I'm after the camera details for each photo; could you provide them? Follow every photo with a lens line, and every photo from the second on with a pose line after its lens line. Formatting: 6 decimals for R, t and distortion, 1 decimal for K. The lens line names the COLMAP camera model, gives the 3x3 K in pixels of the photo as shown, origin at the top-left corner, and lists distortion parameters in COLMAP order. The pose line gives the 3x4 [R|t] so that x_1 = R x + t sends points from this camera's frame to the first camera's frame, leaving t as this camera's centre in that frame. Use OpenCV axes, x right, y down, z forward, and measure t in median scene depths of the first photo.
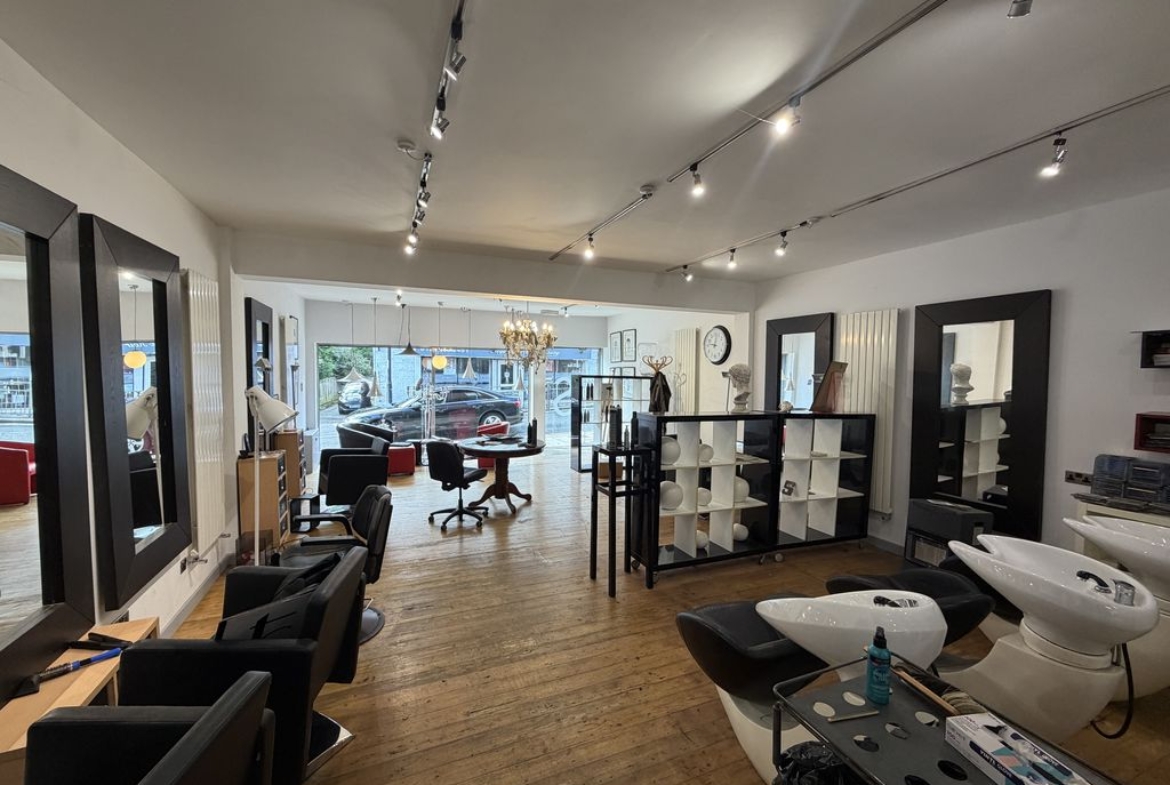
lens RADIAL K [[462.1, 0, 585.0], [0, 462.1, 392.5], [0, 0, 1]] dist [0.000062, -0.000131]
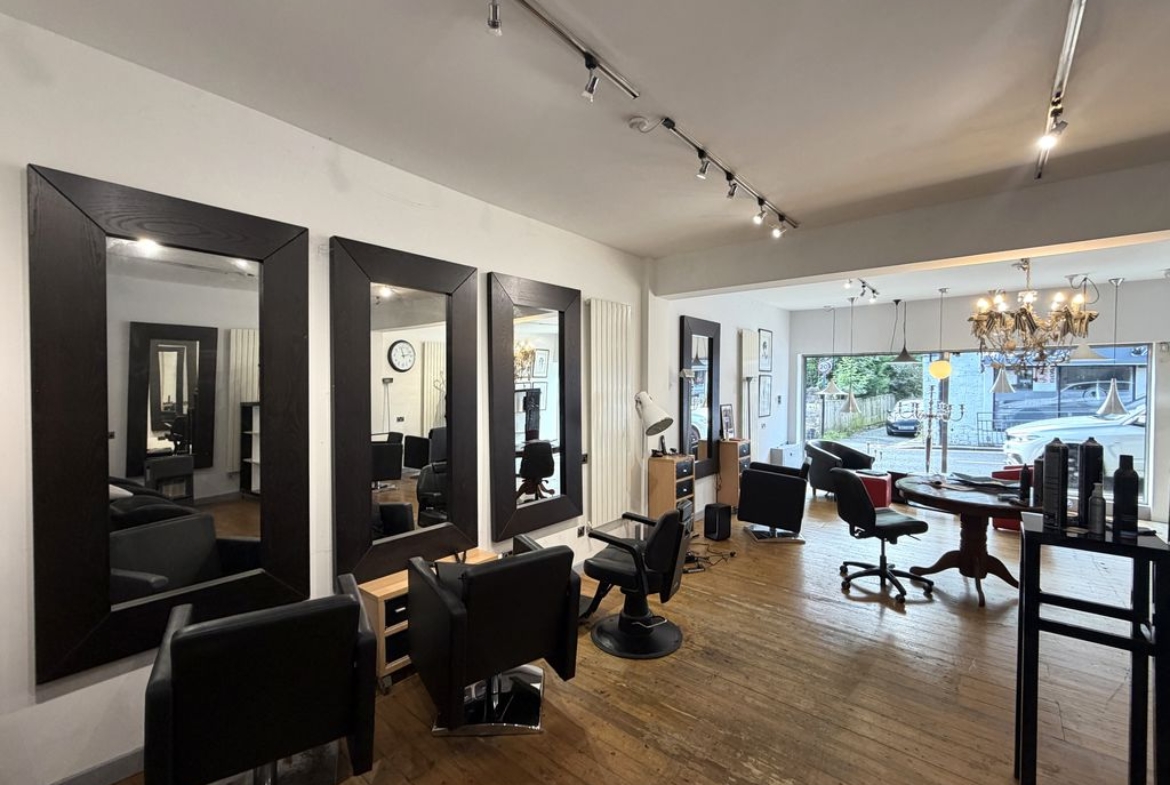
lens RADIAL K [[487.1, 0, 585.0], [0, 487.1, 392.5], [0, 0, 1]] dist [0.000805, 0.000011]
pose [[0.454030, 0.005959, -0.890966, 0.195826], [-0.040703, 0.999072, -0.014060, 0.006551], [0.890056, 0.042649, 0.453851, 0.229614]]
